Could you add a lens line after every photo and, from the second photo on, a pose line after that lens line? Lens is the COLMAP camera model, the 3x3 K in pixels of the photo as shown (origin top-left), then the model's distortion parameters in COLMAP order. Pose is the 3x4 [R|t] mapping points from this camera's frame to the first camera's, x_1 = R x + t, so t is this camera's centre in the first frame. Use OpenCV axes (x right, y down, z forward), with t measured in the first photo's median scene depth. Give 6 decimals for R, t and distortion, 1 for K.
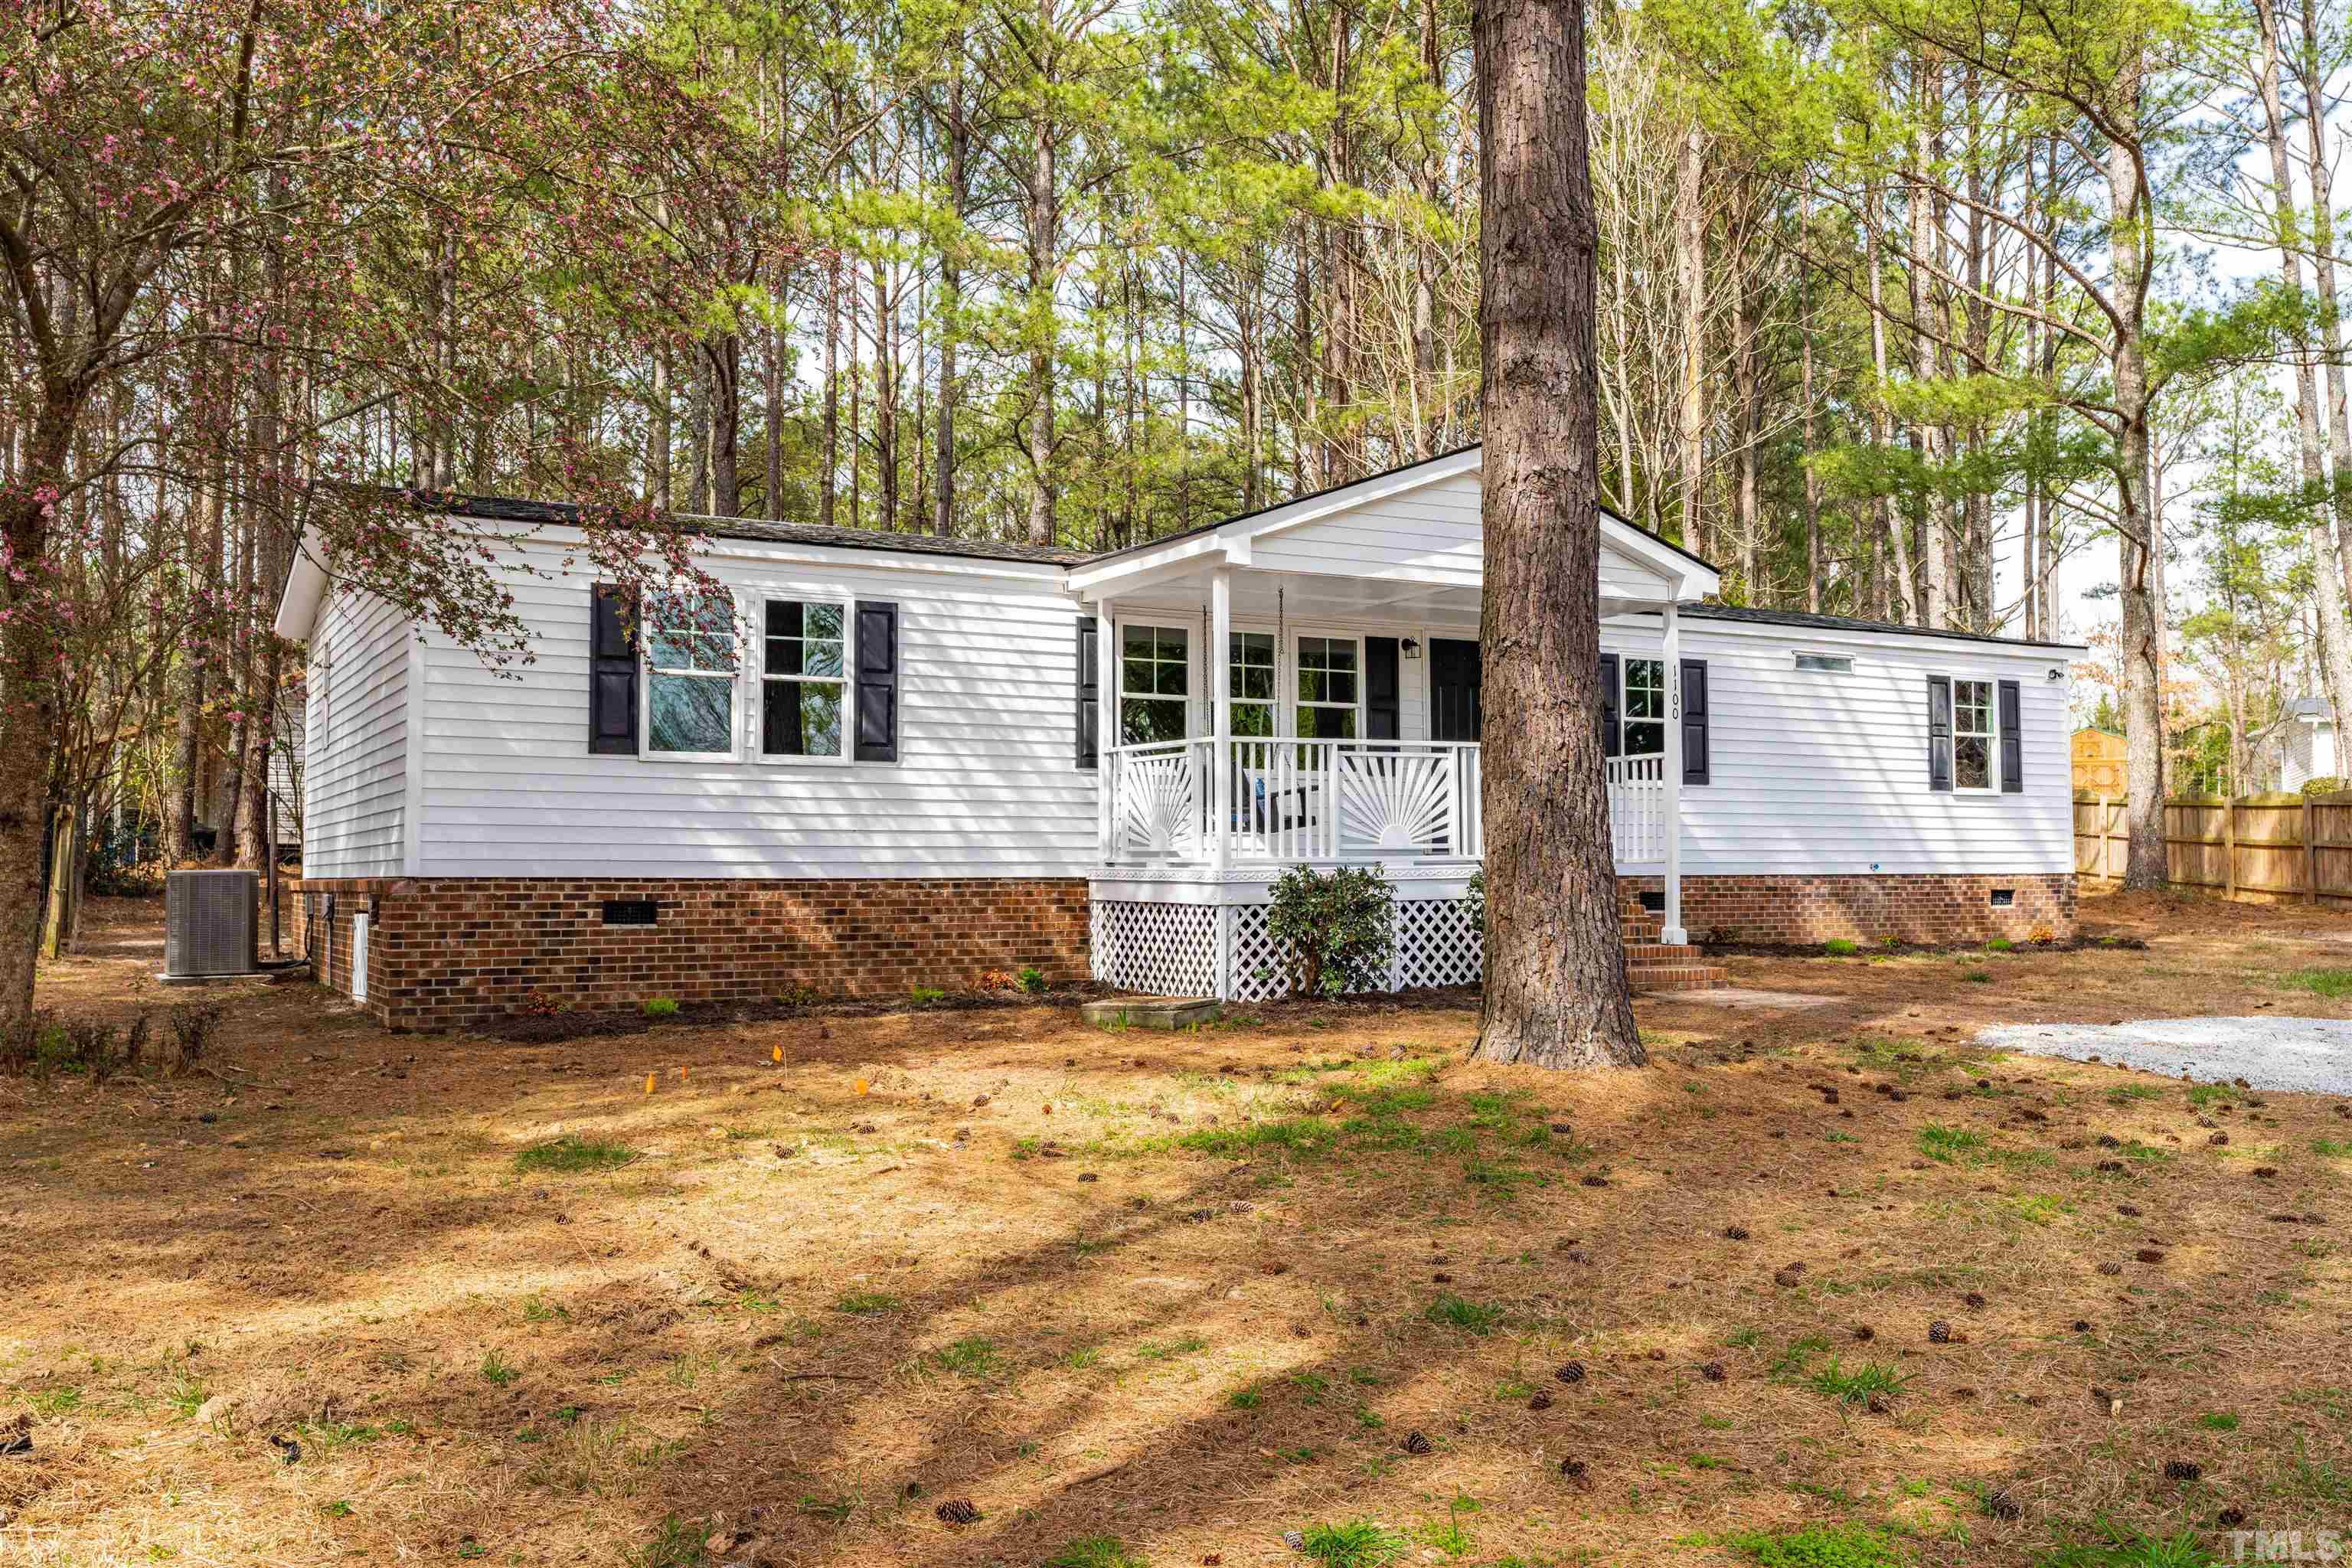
lens RADIAL K [[2037.5, 0, 1176.0], [0, 2037.5, 784.0], [0, 0, 1]] dist [-0.026954, 0.032556]
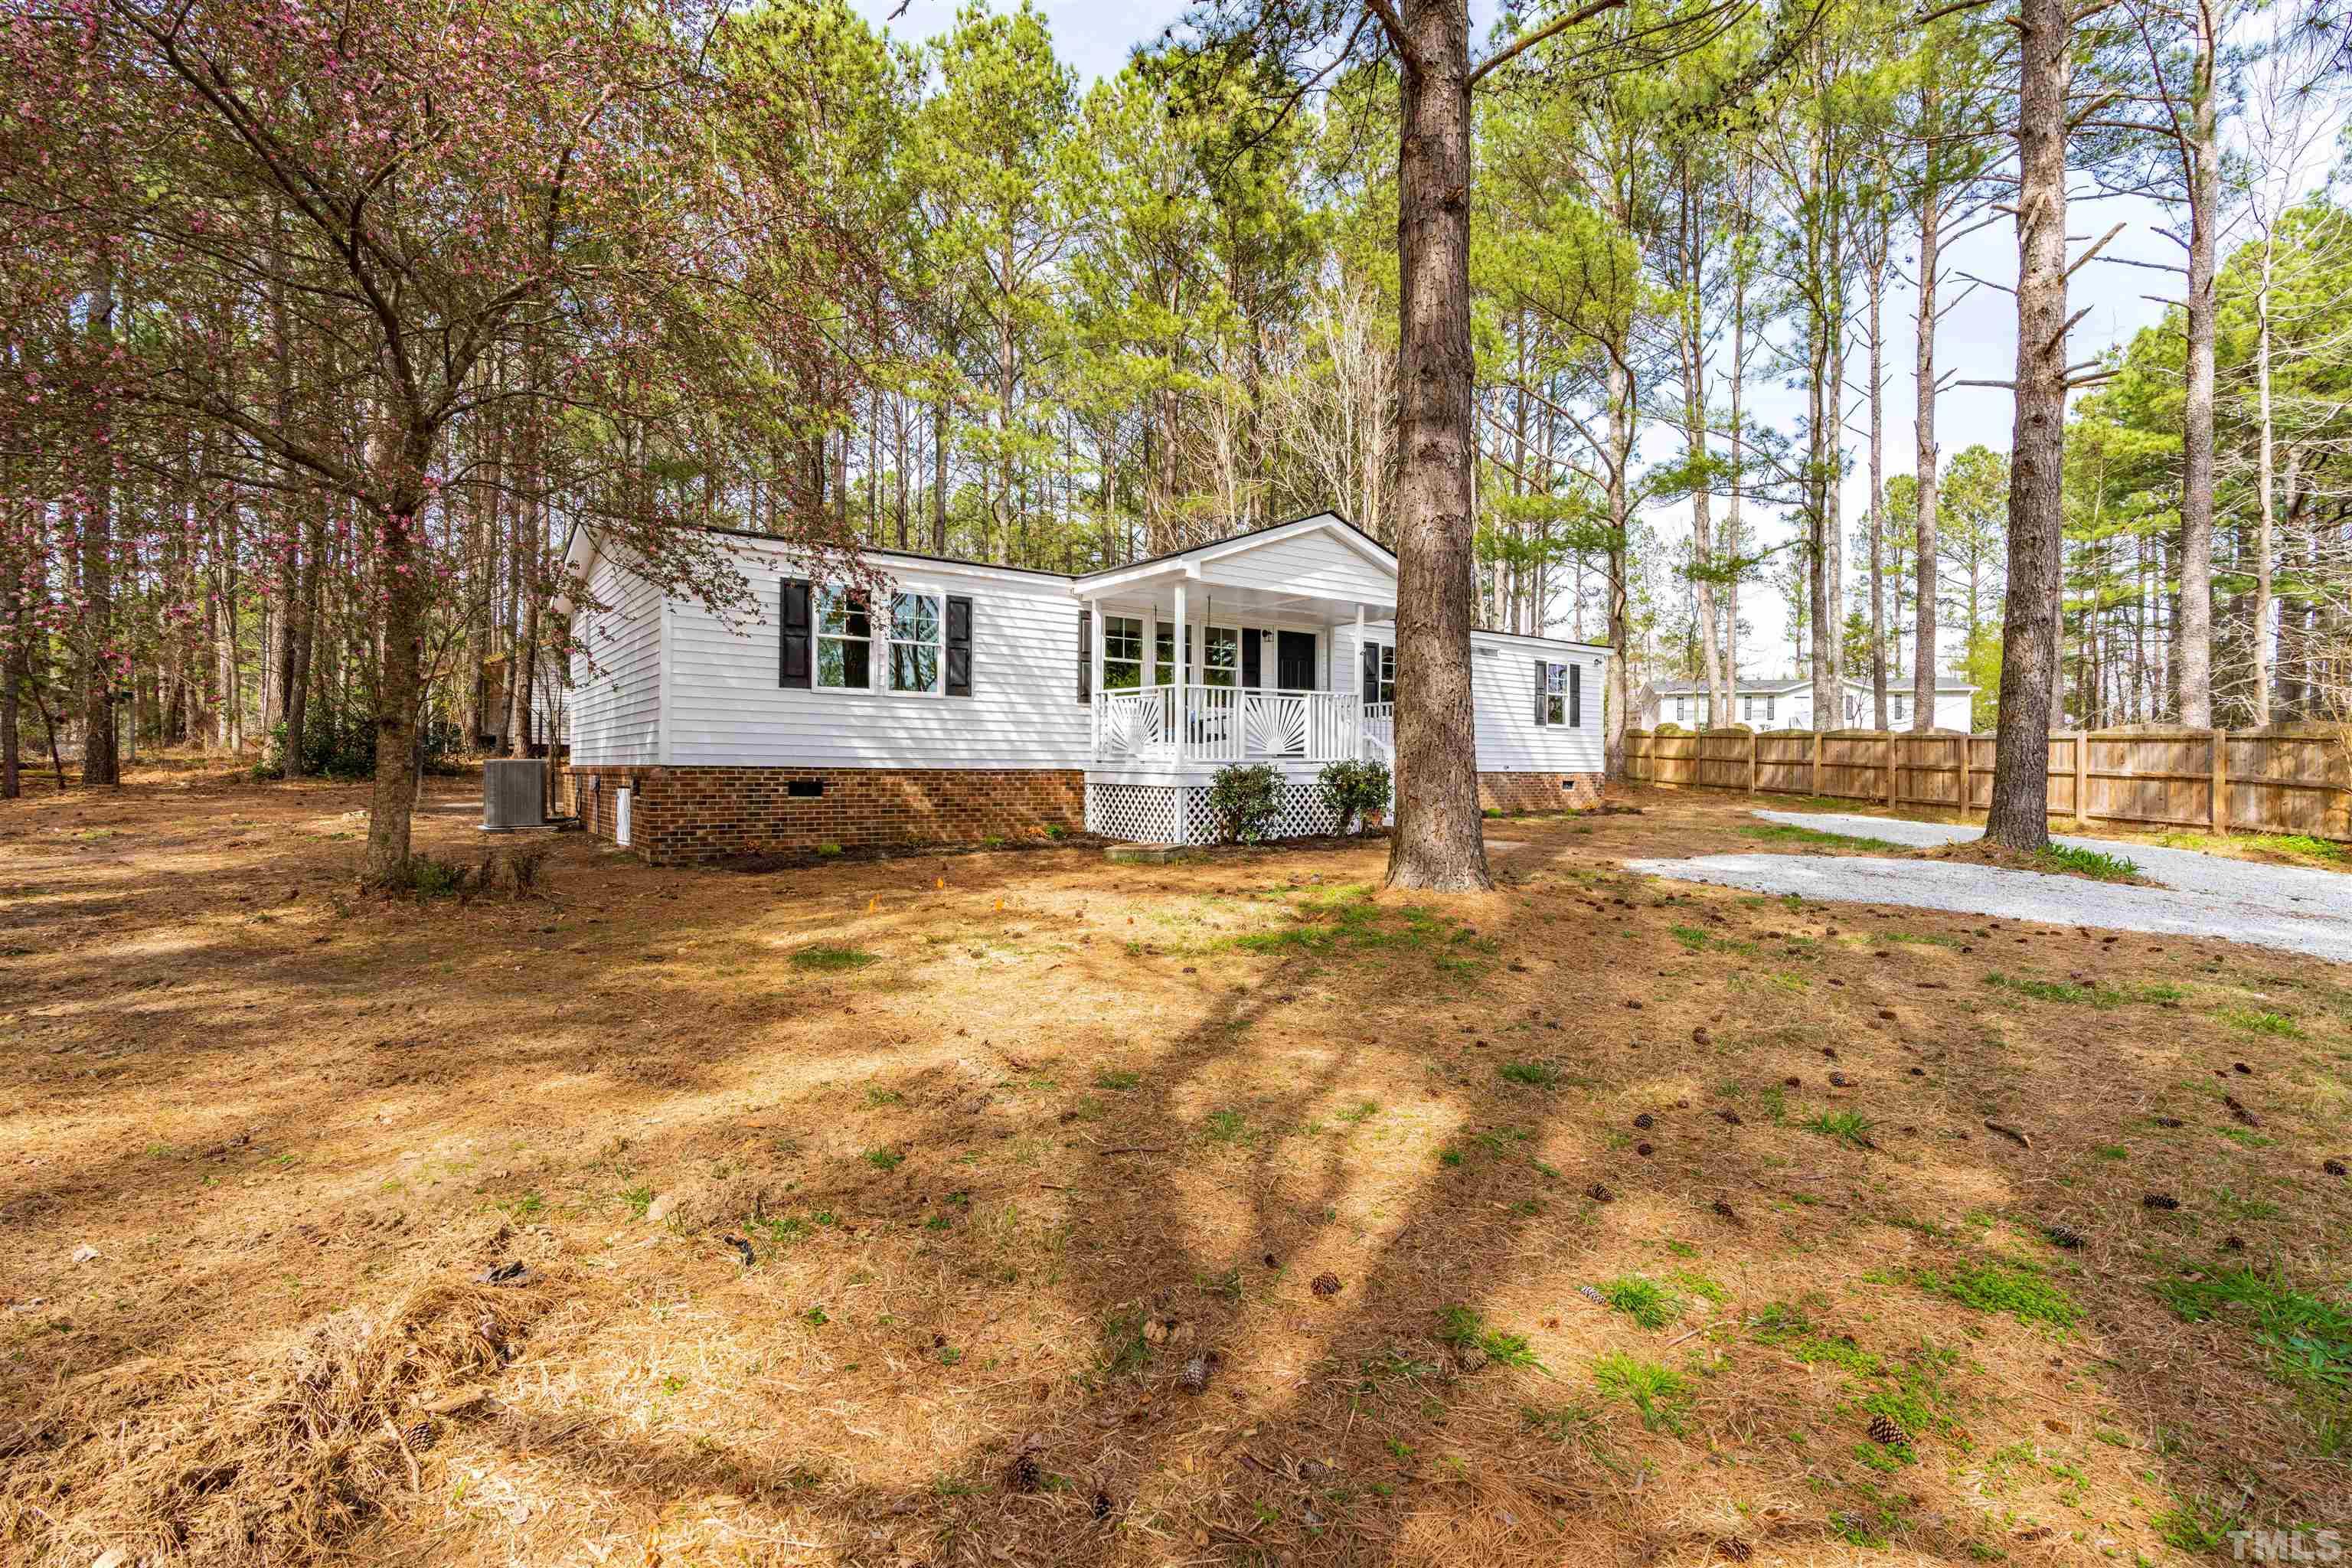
lens RADIAL K [[1099.9, 0, 1178.1], [0, 1099.9, 778.5], [0, 0, 1]] dist [-0.038752, 0.025022]
pose [[0.991202, 0.008319, 0.132097, -0.090041], [-0.015432, 0.998480, 0.052914, 0.005344], [-0.131456, -0.054487, 0.989823, 0.116502]]
